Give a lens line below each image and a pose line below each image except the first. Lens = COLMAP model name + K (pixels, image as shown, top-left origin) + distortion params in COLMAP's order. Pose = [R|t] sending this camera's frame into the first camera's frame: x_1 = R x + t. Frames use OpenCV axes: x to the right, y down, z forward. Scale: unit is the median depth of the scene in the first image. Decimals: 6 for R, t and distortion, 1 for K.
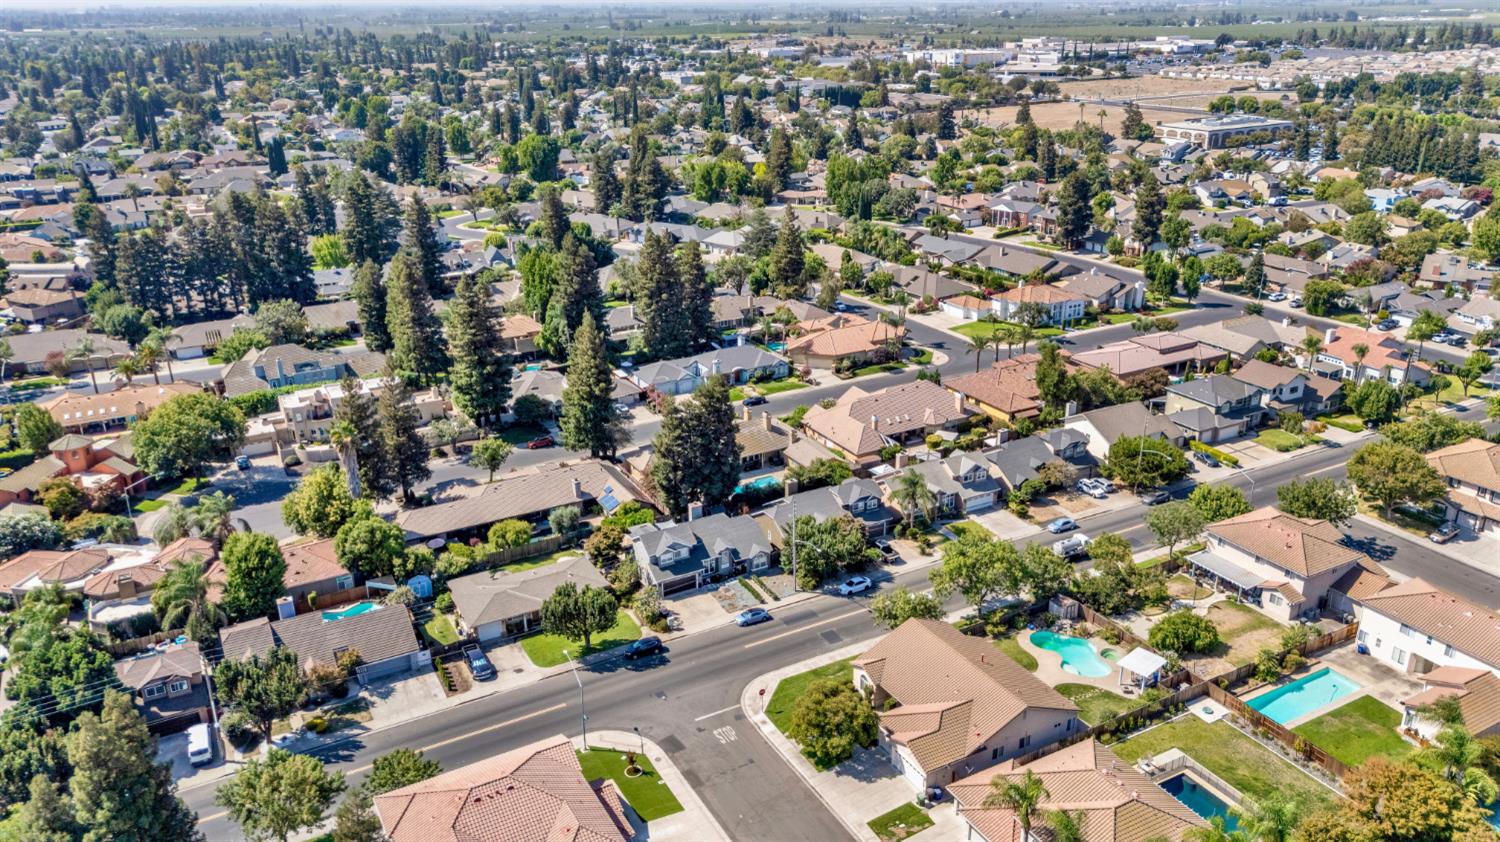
lens RADIAL K [[1084.5, 0, 750.0], [0, 1084.5, 421.0], [0, 0, 1]] dist [0.052200, -0.046809]
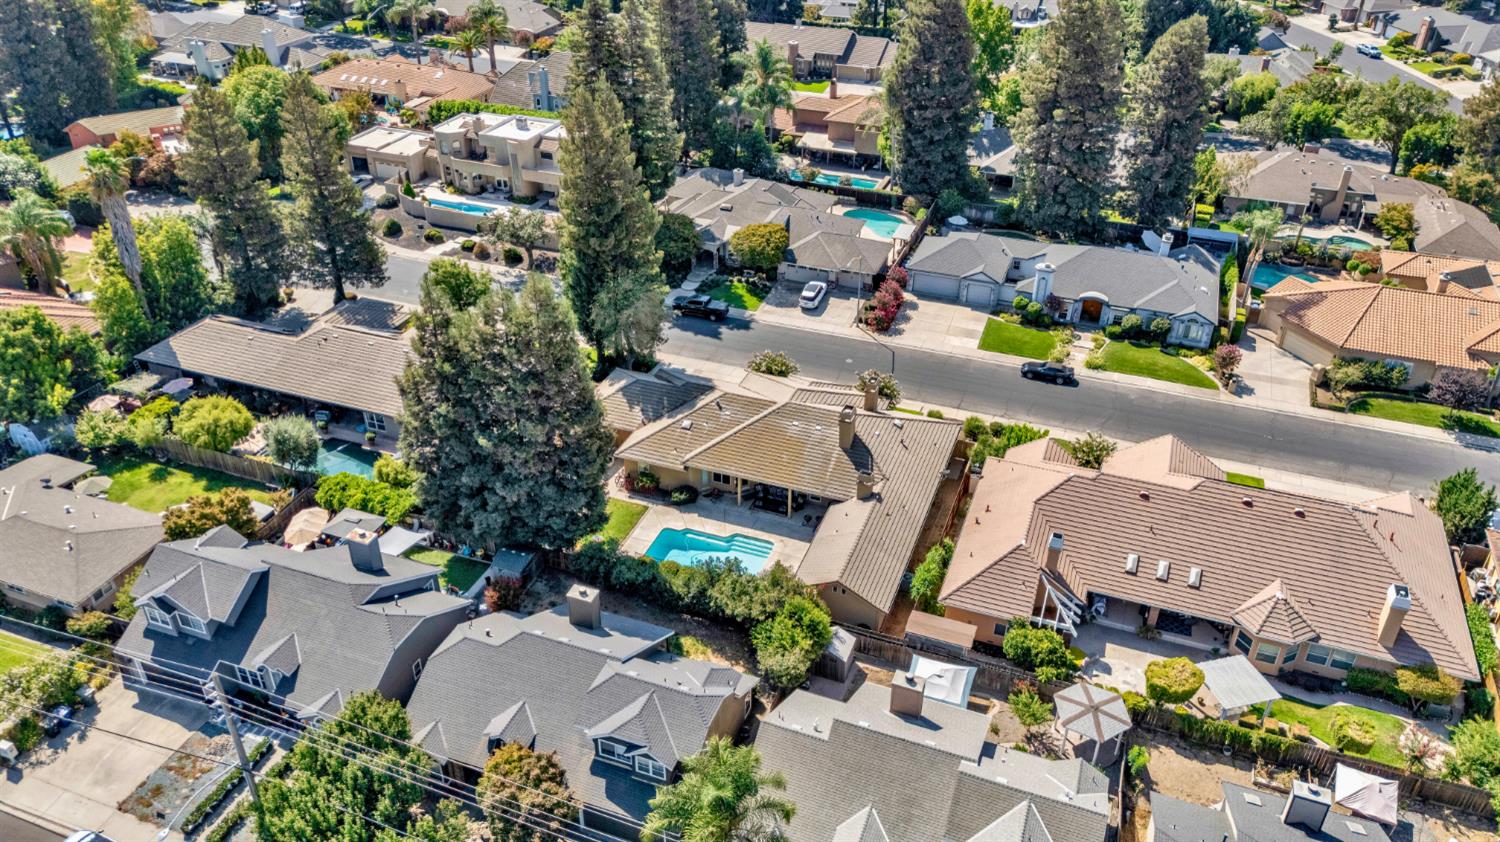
lens RADIAL K [[1084.5, 0, 750.0], [0, 1084.5, 421.0], [0, 0, 1]] dist [0.052200, -0.046809]
pose [[0.645186, 0.421557, -0.637200, 0.221675], [-0.281125, 0.906480, 0.315058, -0.106925], [0.710425, -0.024138, 0.703359, 0.538202]]
